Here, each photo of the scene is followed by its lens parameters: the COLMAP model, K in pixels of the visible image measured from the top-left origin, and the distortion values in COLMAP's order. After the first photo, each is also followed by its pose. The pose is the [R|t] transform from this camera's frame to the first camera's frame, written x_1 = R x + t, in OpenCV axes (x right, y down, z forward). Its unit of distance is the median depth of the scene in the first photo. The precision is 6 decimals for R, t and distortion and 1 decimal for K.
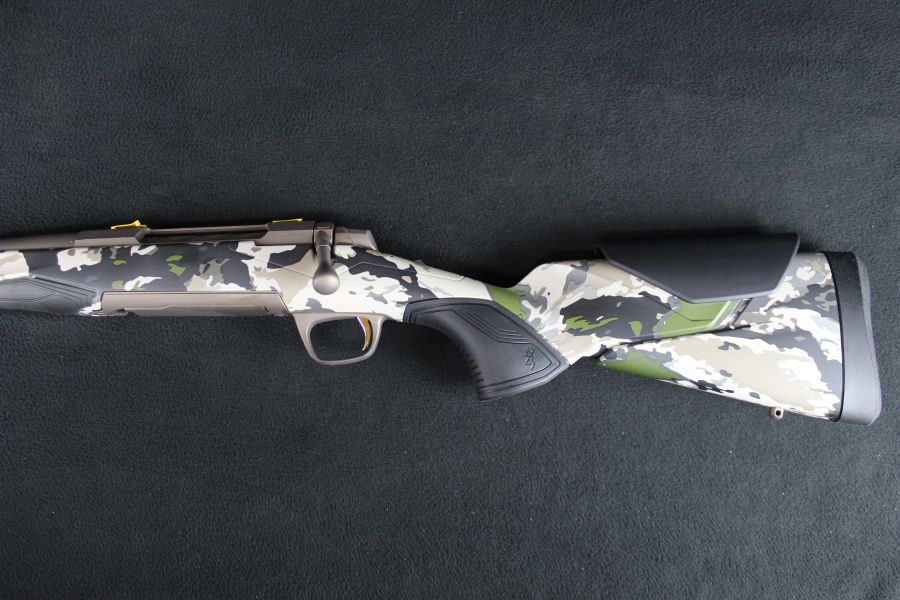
lens RADIAL K [[736.6, 0, 447.9], [0, 736.6, 298.1], [0, 0, 1]] dist [-0.159763, 0.119944]
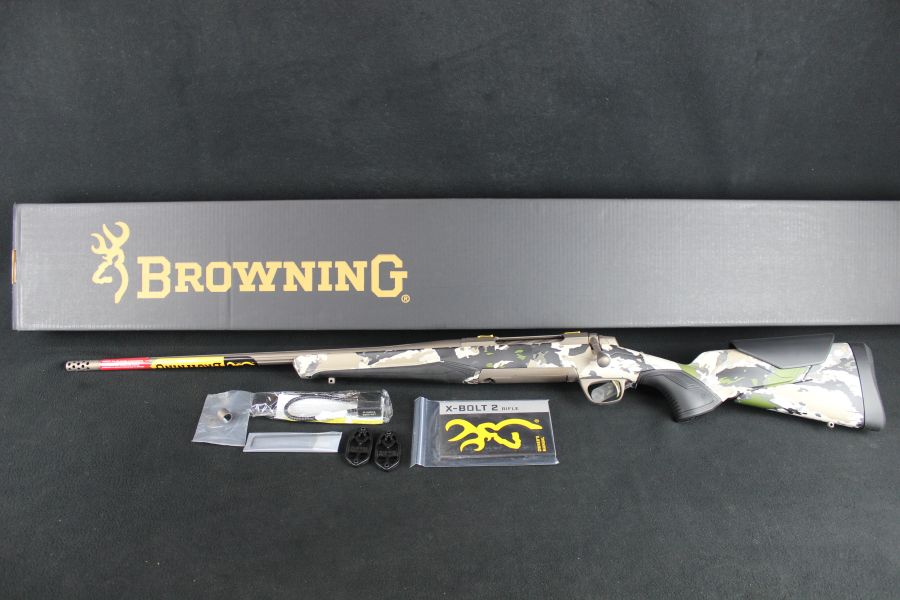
lens RADIAL K [[736.6, 0, 448.7], [0, 736.6, 298.7], [0, 0, 1]] dist [-0.159763, 0.119944]
pose [[0.997955, -0.015314, -0.062067, -0.448381], [0.003381, 0.982168, -0.187976, 0.180968], [0.063838, 0.187382, 0.980211, -1.011128]]
